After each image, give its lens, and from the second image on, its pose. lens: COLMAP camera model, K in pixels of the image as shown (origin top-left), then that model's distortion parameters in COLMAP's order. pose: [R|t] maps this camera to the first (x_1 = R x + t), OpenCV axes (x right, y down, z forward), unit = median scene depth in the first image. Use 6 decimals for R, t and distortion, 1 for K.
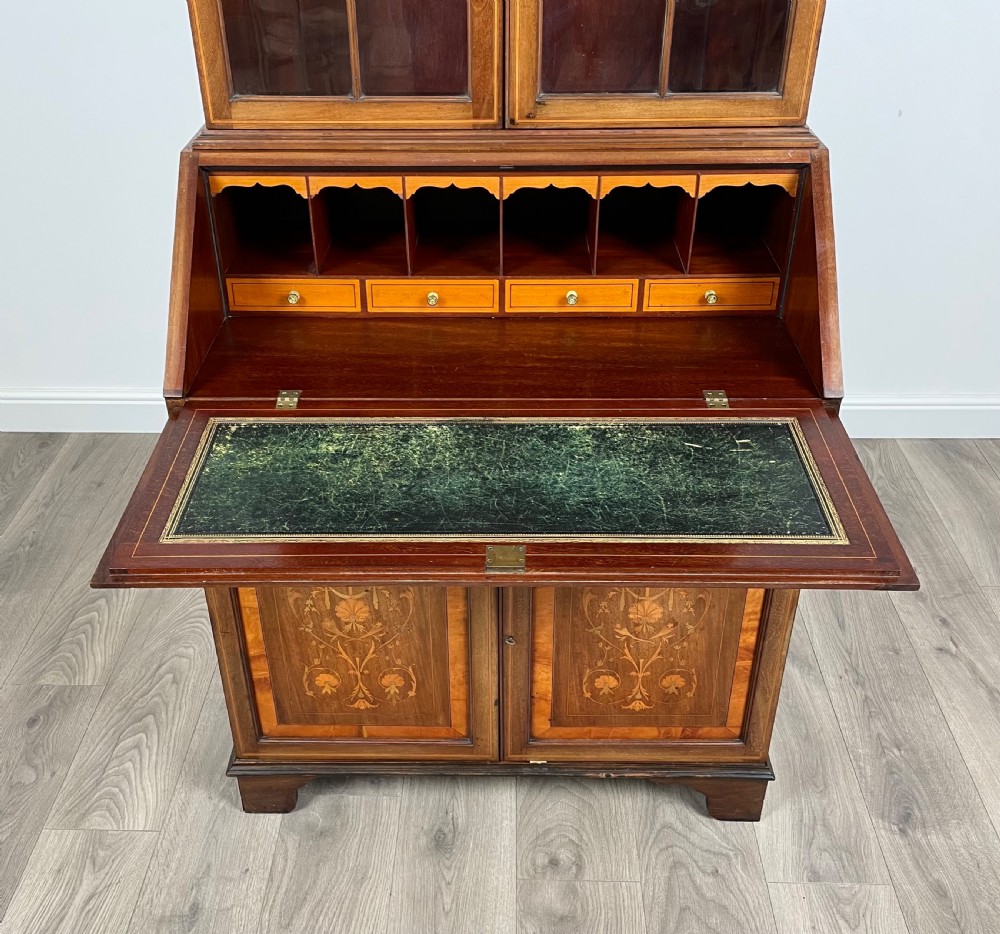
lens RADIAL K [[1051.8, 0, 479.3], [0, 1051.8, 447.2], [0, 0, 1]] dist [0.107060, -0.189278]
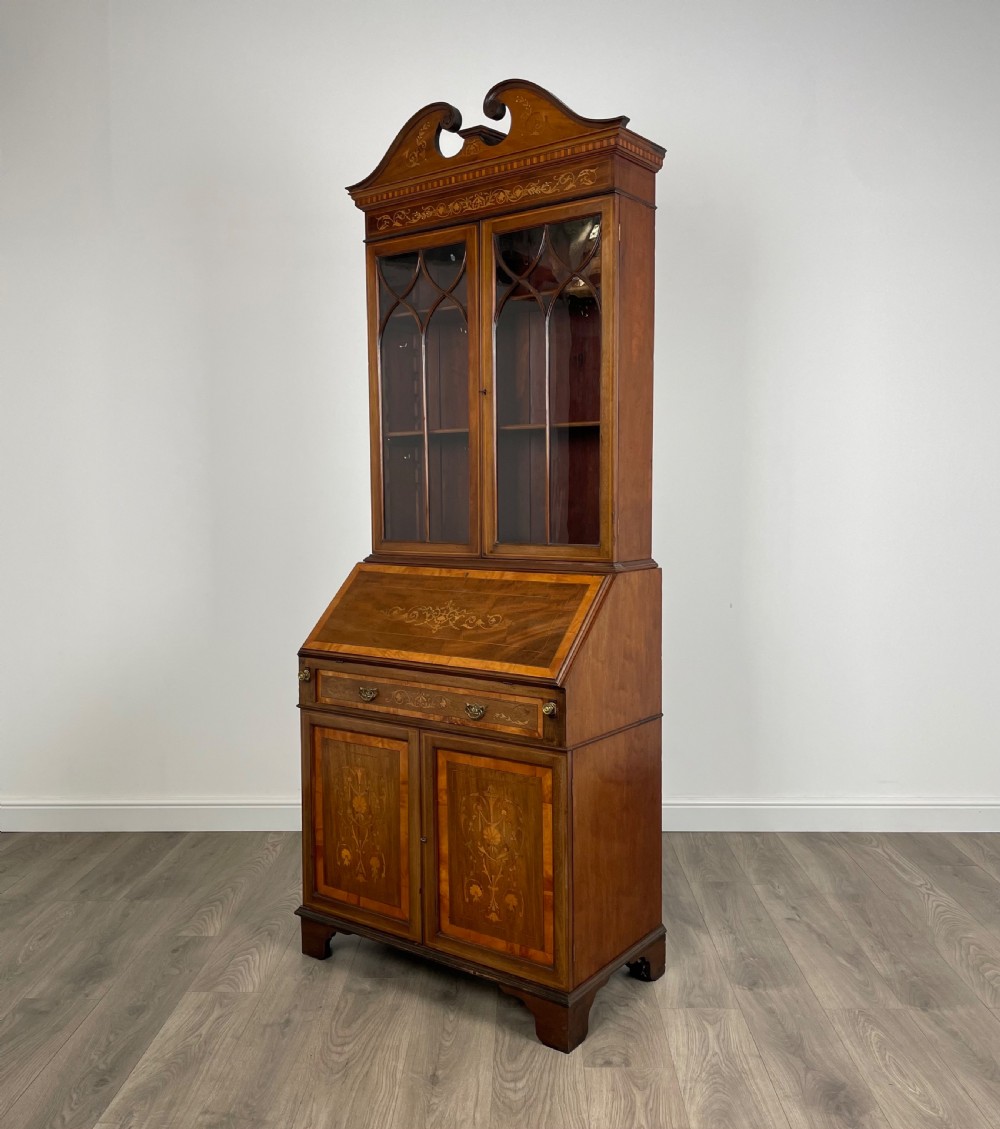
lens RADIAL K [[996.9, 0, 501.4], [0, 996.9, 538.8], [0, 0, 1]] dist [0.017031, -0.009702]
pose [[0.820389, 0.028236, -0.571108, 0.989566], [-0.314226, 0.856715, -0.409025, 0.373410], [0.477728, 0.515016, 0.711712, -0.295558]]
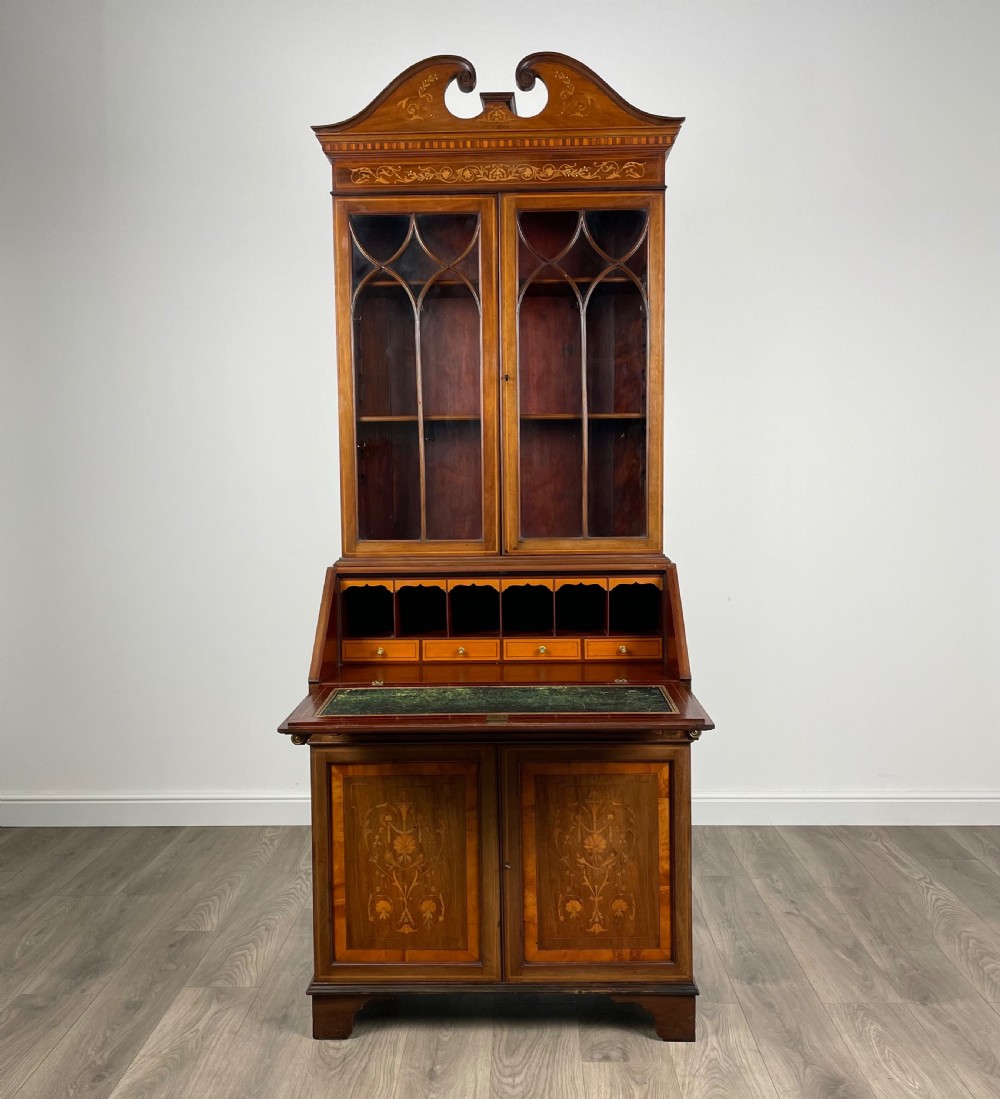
lens RADIAL K [[1040.6, 0, 492.5], [0, 1040.6, 526.4], [0, 0, 1]] dist [0.018066, -0.011610]
pose [[0.999867, -0.002603, -0.016122, 0.032510], [-0.005987, 0.860051, -0.510172, 0.516608], [0.015194, 0.510201, 0.859921, -0.524318]]
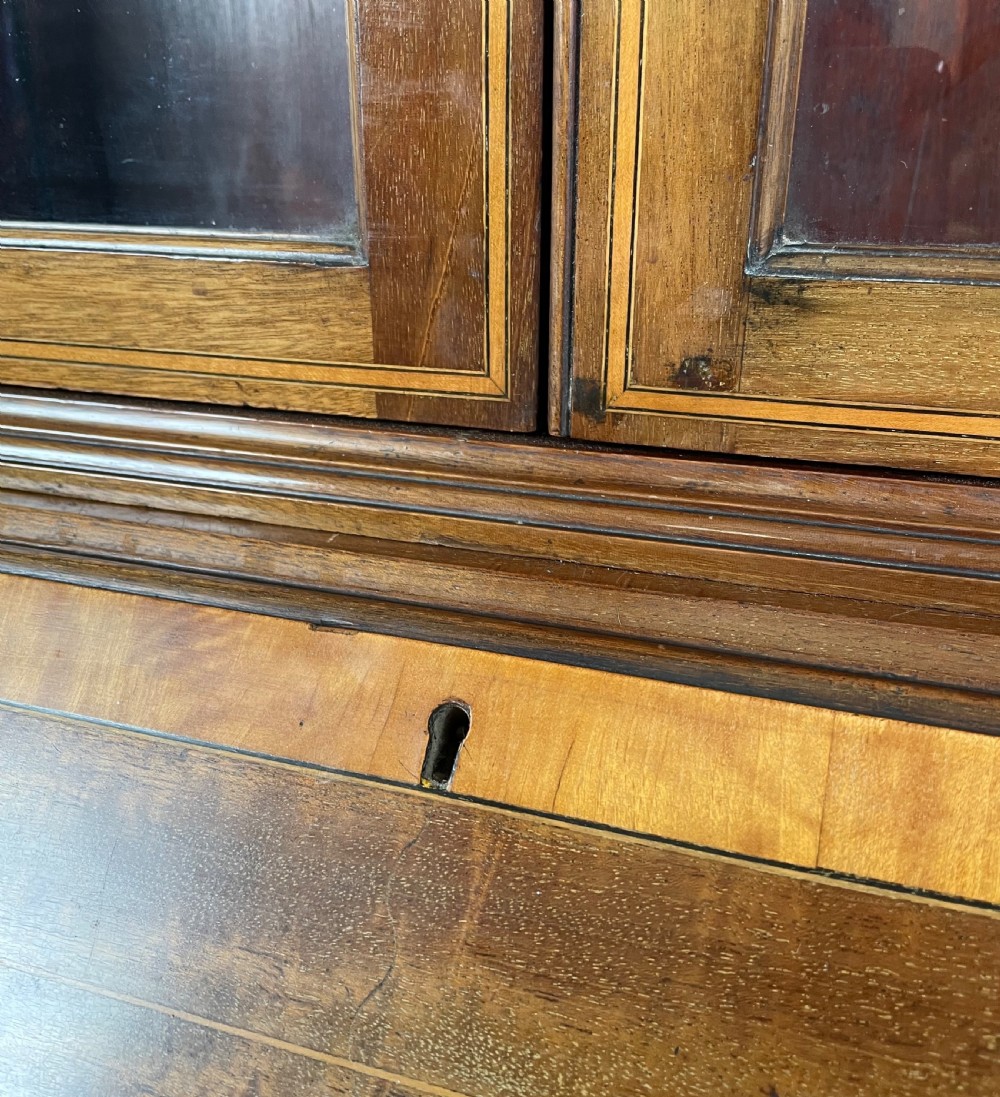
lens RADIAL K [[1037.2, 0, 510.3], [0, 1037.2, 506.1], [0, 0, 1]] dist [0.105712, -0.163580]
pose [[0.949109, 0.116395, -0.292650, 0.059667], [-0.184438, 0.958613, -0.216897, -0.222051], [0.255292, 0.259835, 0.931296, 0.744883]]
